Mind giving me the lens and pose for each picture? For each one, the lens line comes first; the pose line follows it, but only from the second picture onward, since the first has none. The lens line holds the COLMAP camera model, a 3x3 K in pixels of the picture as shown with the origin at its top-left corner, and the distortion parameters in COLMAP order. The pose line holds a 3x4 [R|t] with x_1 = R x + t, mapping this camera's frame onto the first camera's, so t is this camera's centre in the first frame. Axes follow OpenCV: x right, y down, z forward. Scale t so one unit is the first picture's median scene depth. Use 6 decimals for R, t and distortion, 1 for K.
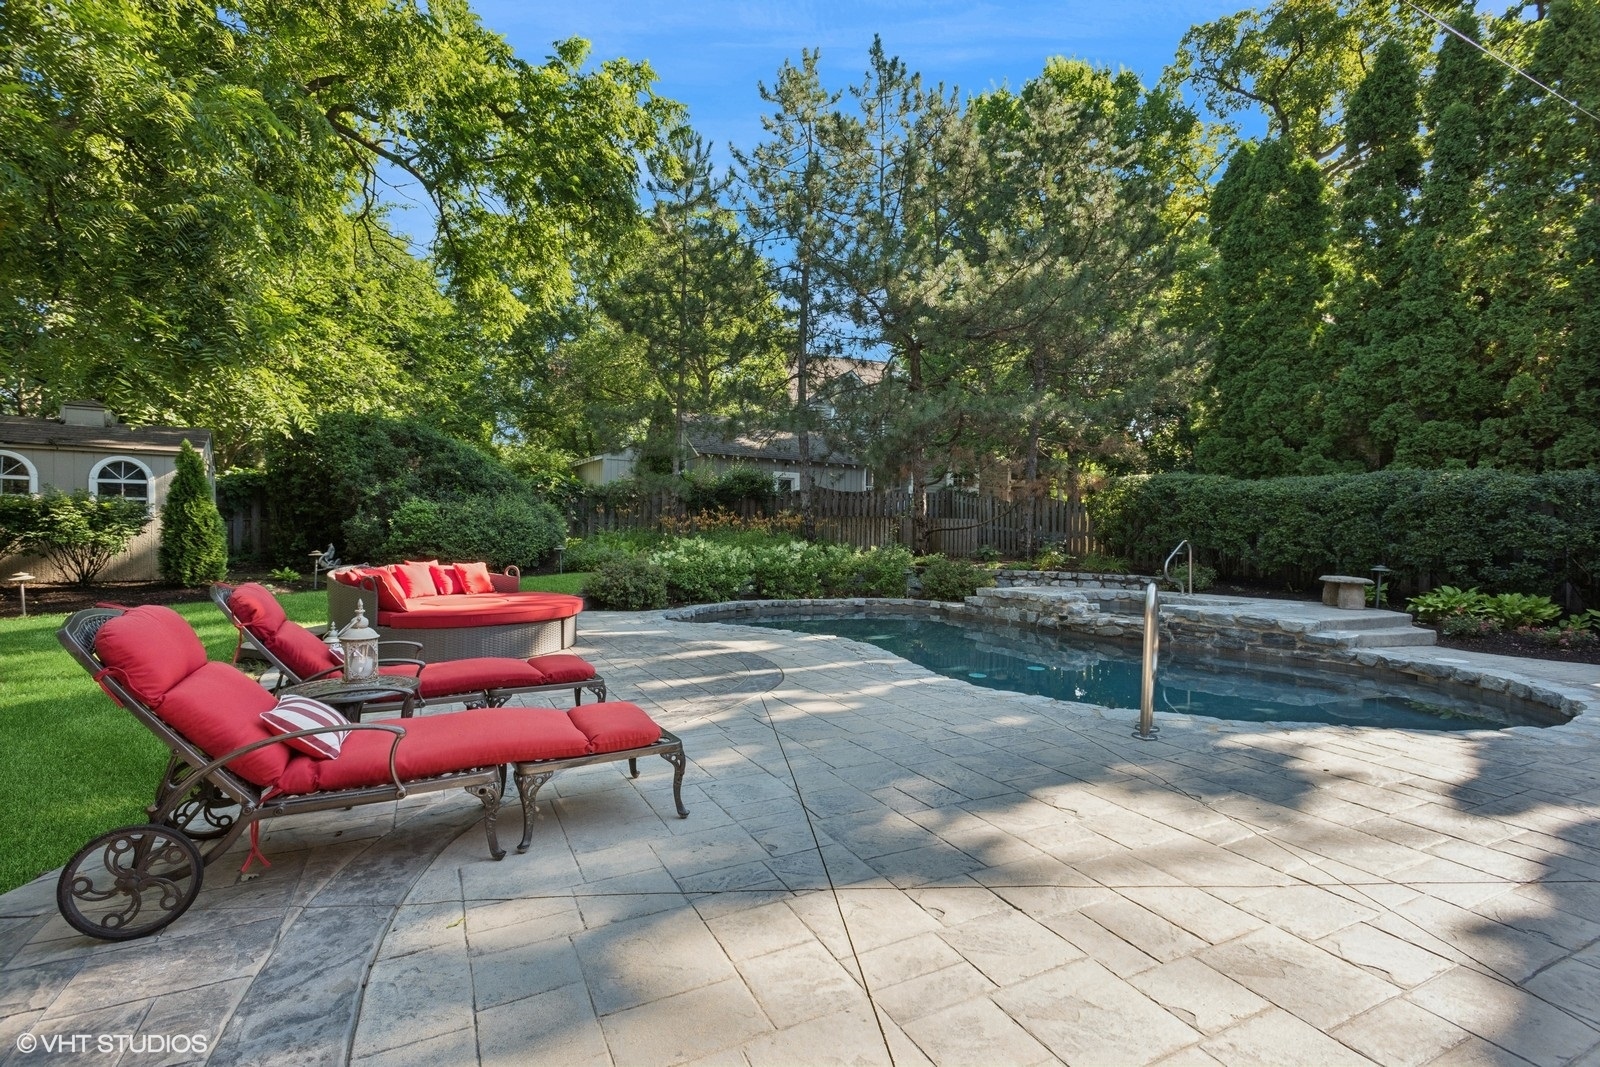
lens RADIAL K [[743.4, 0, 796.6], [0, 743.4, 539.1], [0, 0, 1]] dist [0.028658, -0.011462]
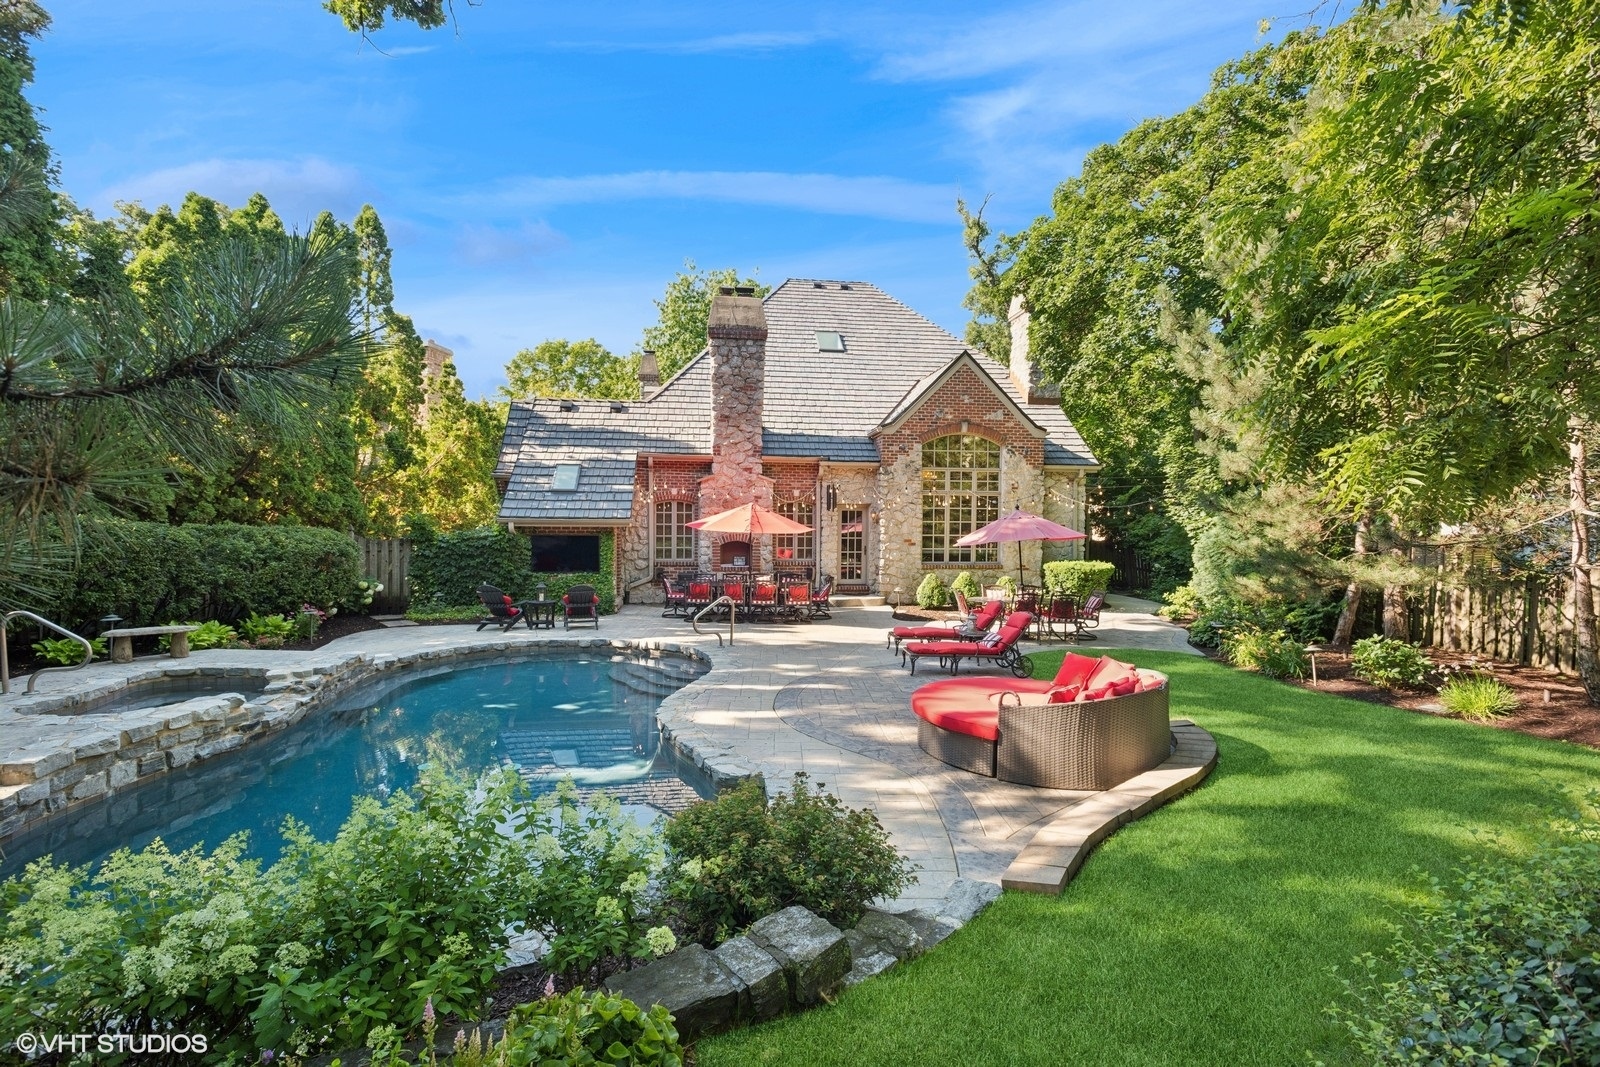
lens RADIAL K [[753.6, 0, 804.0], [0, 753.6, 538.0], [0, 0, 1]] dist [0.015190, -0.000453]
pose [[-0.913040, -0.031990, 0.406614, -0.363687], [-0.022474, 0.999351, 0.028158, -0.094023], [-0.407251, 0.016571, -0.913166, 1.282970]]
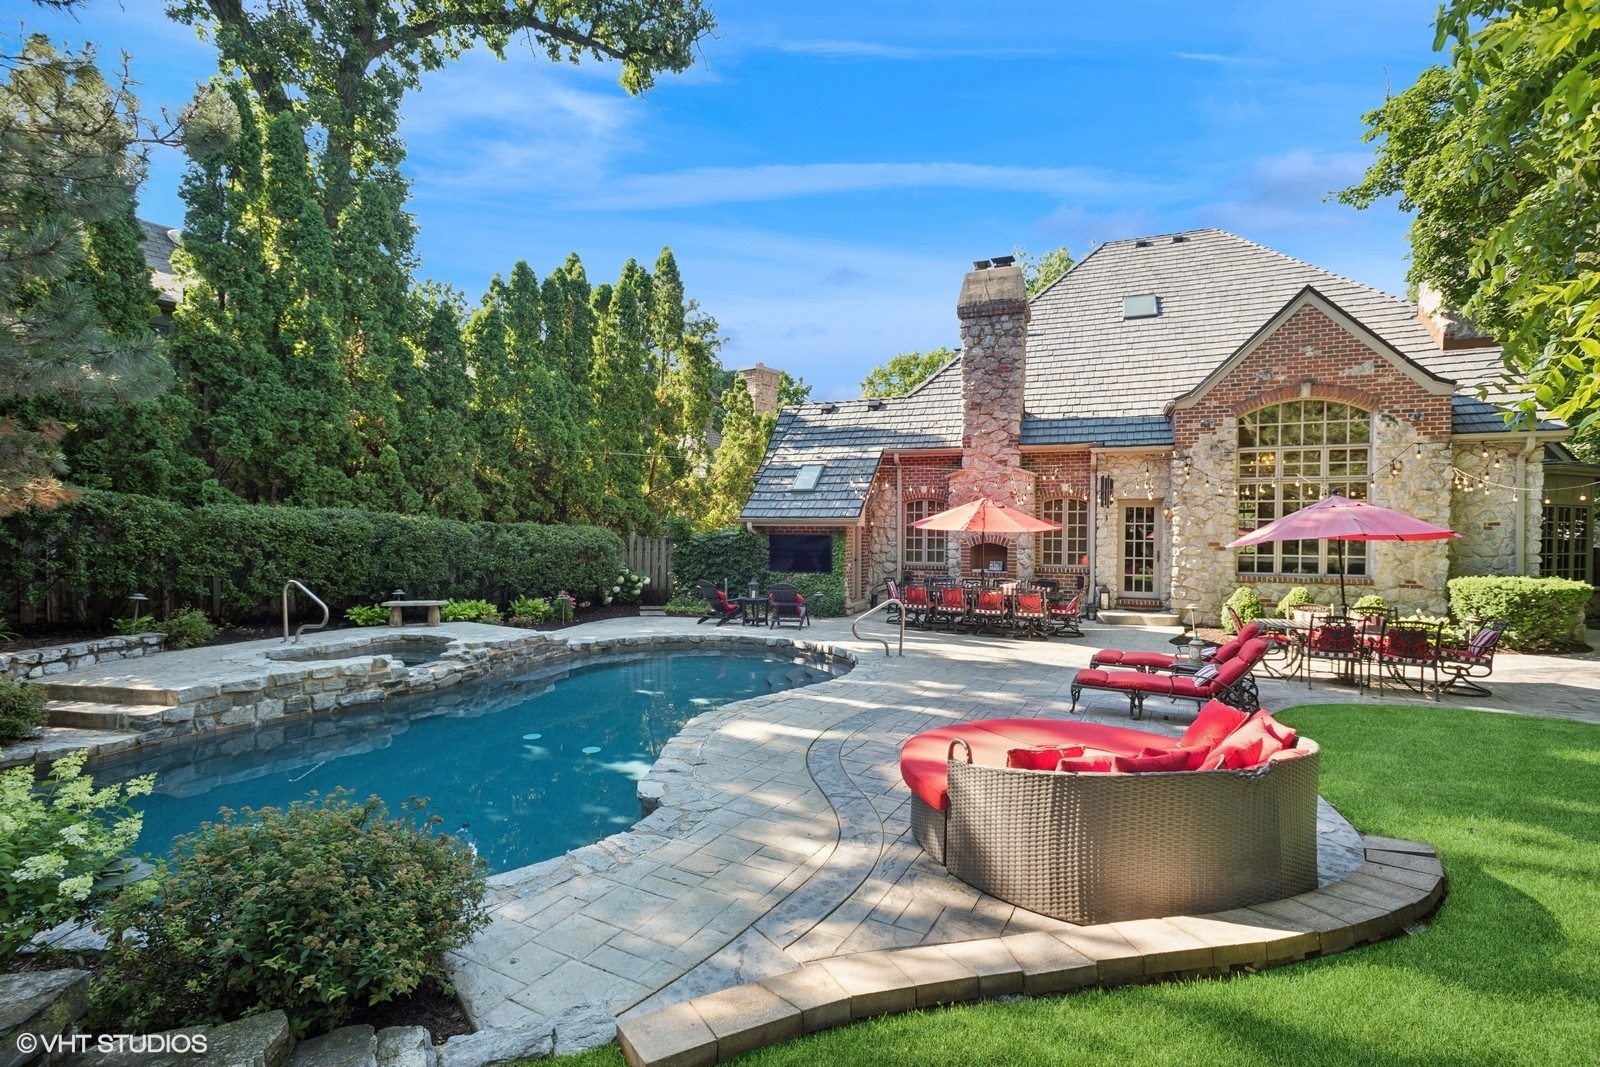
lens RADIAL K [[754.1, 0, 794.2], [0, 754.1, 539.2], [0, 0, 1]] dist [0.016242, -0.000885]
pose [[-0.585983, -0.028455, 0.809824, -0.518930], [-0.015518, 0.999594, 0.023894, -0.074883], [-0.810175, 0.001434, -0.586187, 1.009557]]
